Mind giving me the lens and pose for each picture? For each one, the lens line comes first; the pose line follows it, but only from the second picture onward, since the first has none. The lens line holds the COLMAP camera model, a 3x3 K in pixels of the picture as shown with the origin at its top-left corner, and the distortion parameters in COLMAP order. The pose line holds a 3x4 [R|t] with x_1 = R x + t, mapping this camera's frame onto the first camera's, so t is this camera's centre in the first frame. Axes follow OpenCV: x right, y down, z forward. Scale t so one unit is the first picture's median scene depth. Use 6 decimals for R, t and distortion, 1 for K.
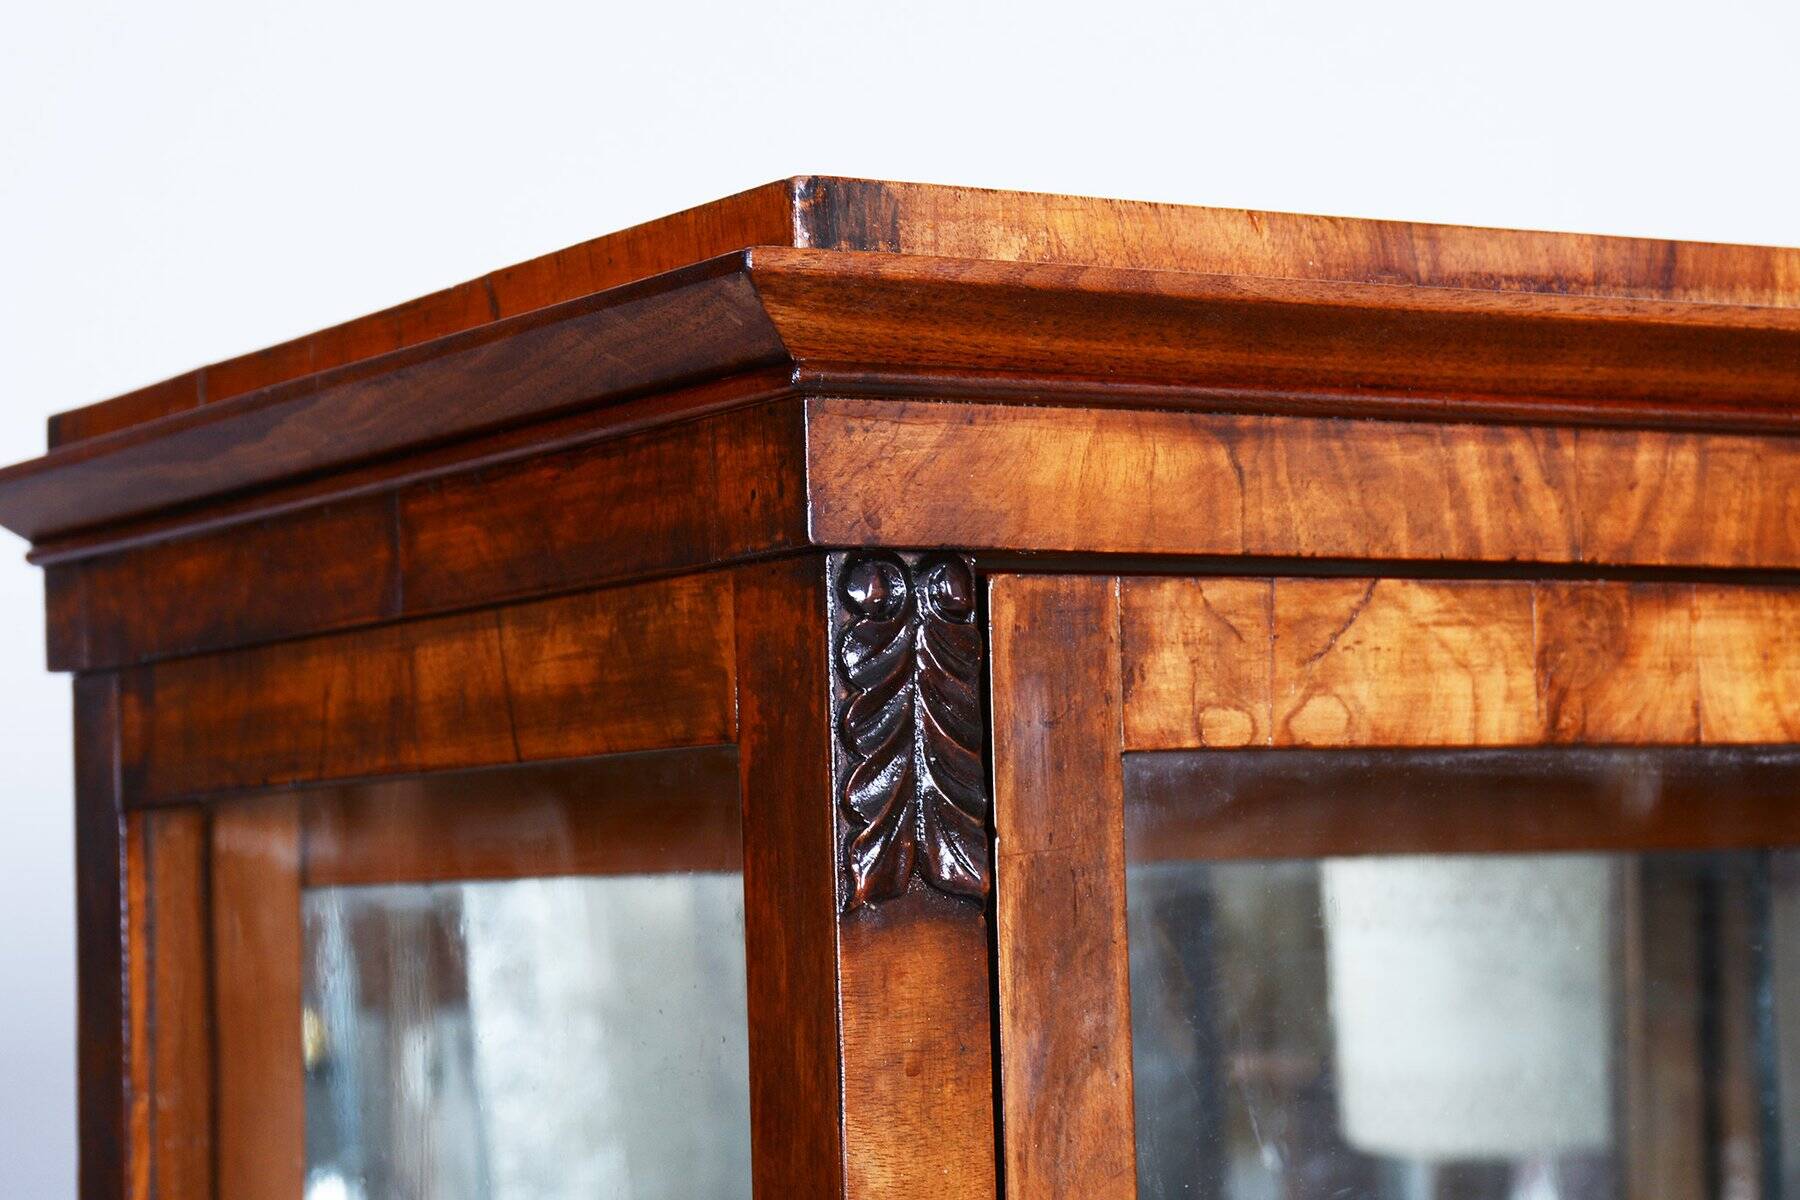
lens RADIAL K [[4573.3, 0, 908.9], [0, 4573.3, 634.6], [0, 0, 1]] dist [0.349621, 0.000000]
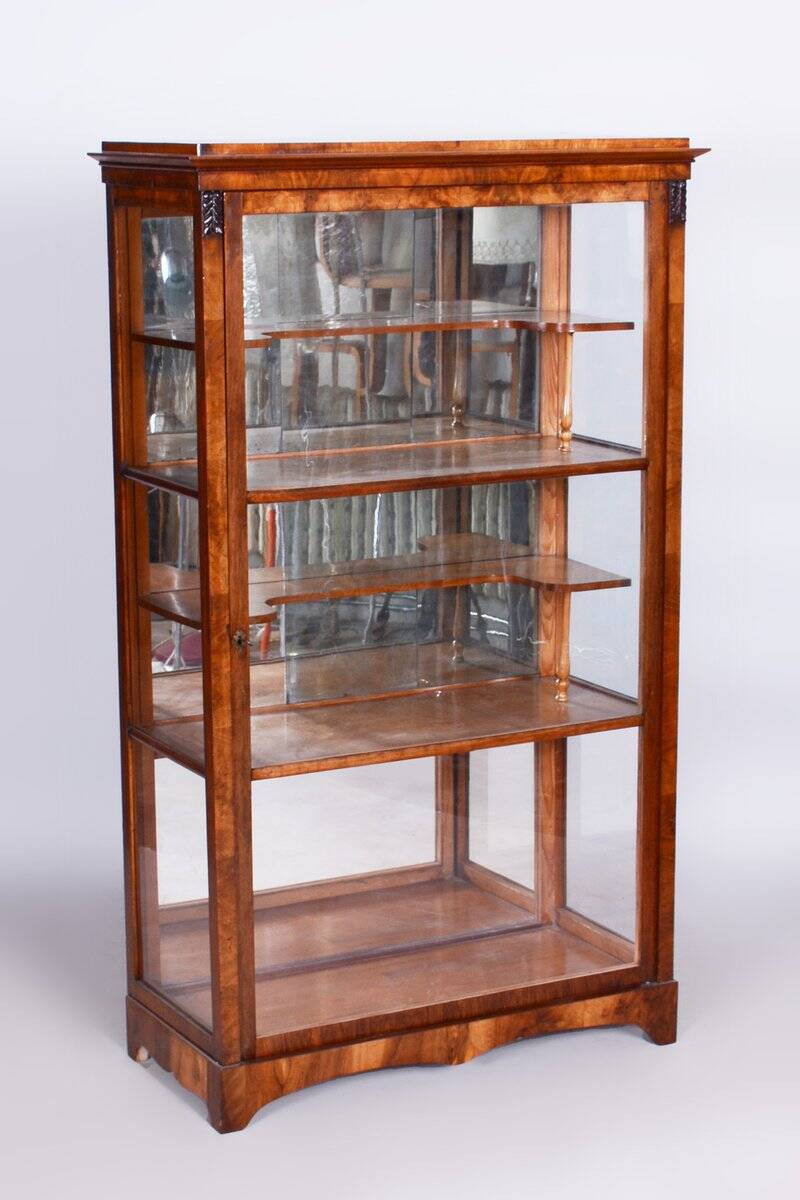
lens RADIAL K [[3545.2, 0, 401.1], [0, 3545.2, 601.0], [0, 0, 1]] dist [0.070045, 0.000000]
pose [[0.996613, 0.035643, -0.074110, 0.768593], [-0.018139, 0.974272, 0.224644, -0.679370], [0.080210, -0.222539, 0.971619, -4.868932]]
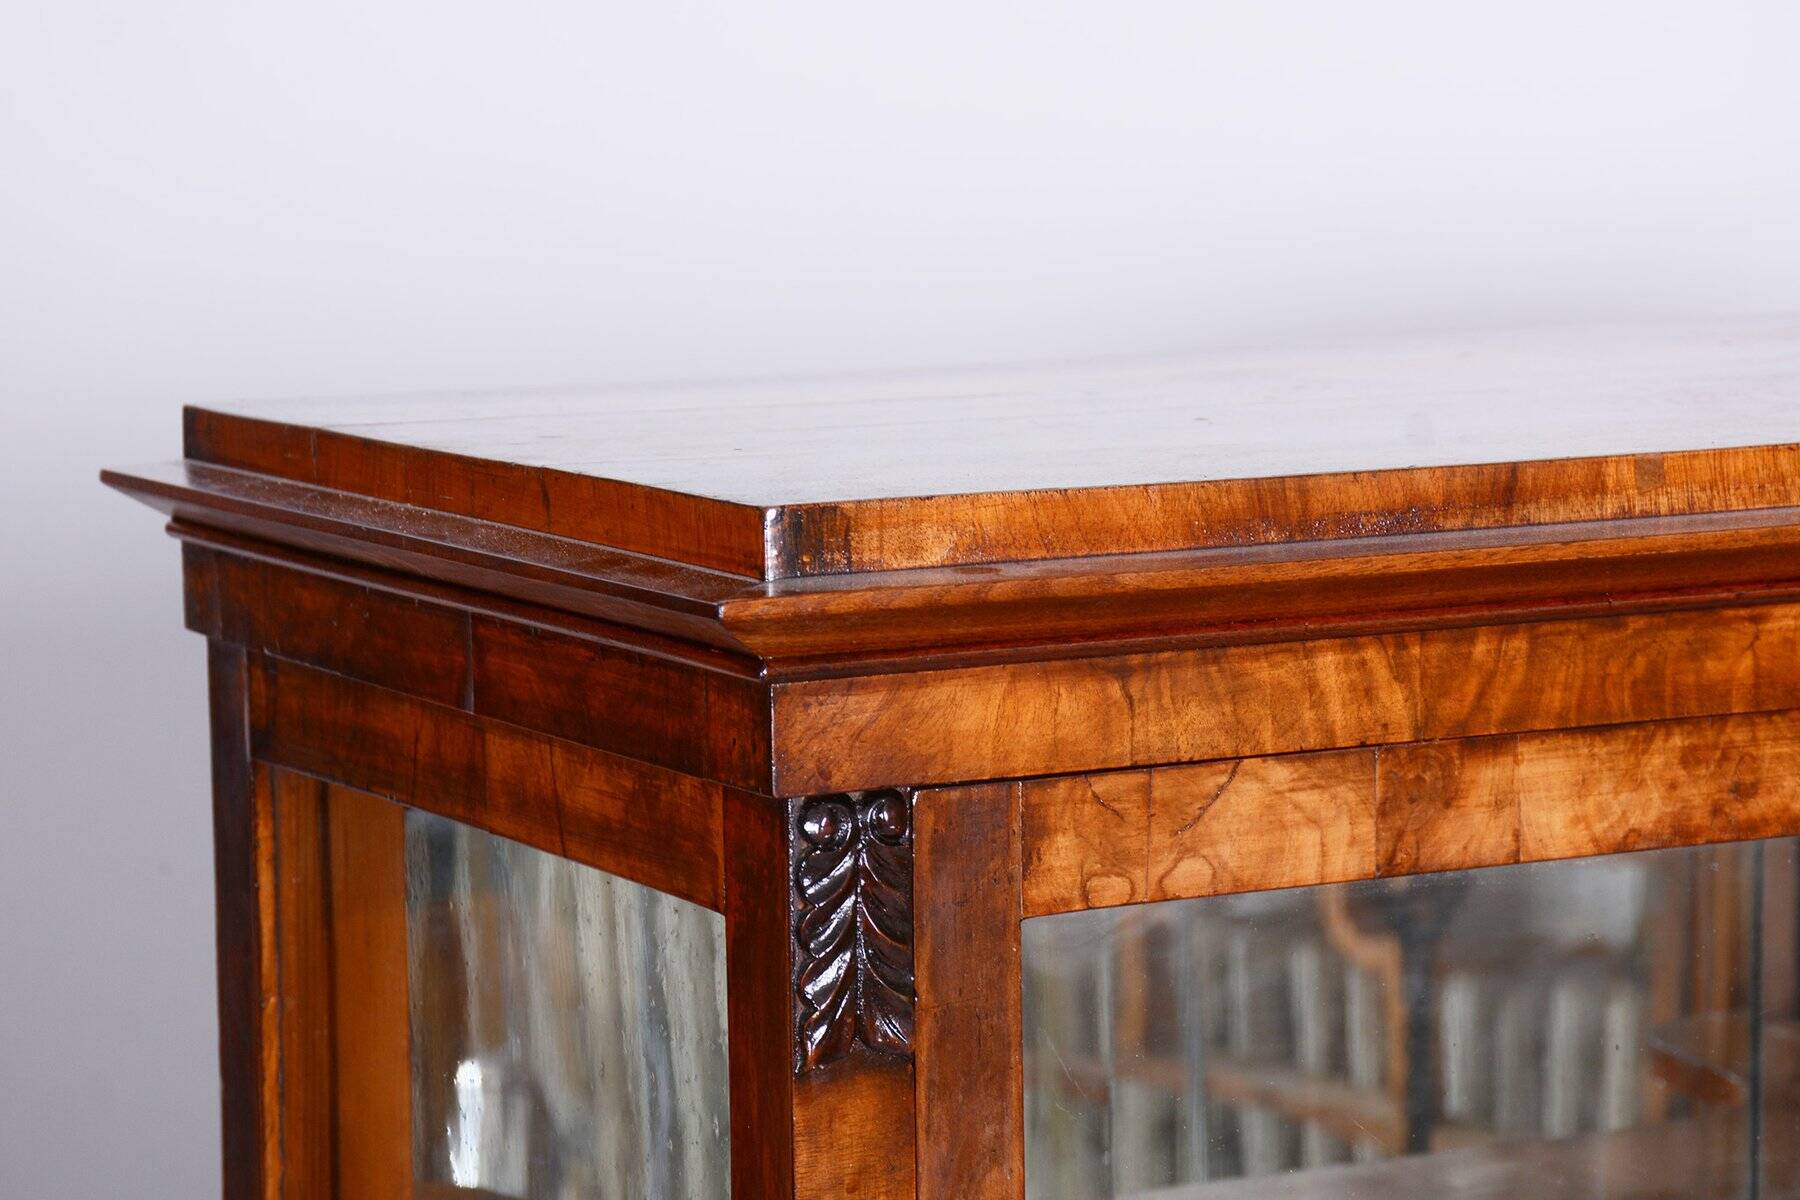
lens RADIAL K [[5968.4, 0, 894.4], [0, 5968.4, 607.1], [0, 0, 1]] dist [0.496010, 0.000000]
pose [[0.997759, 0.024386, -0.062305, 0.108063], [-0.011668, 0.980364, 0.196849, -0.377497], [0.065882, -0.195681, 0.978452, -0.589106]]
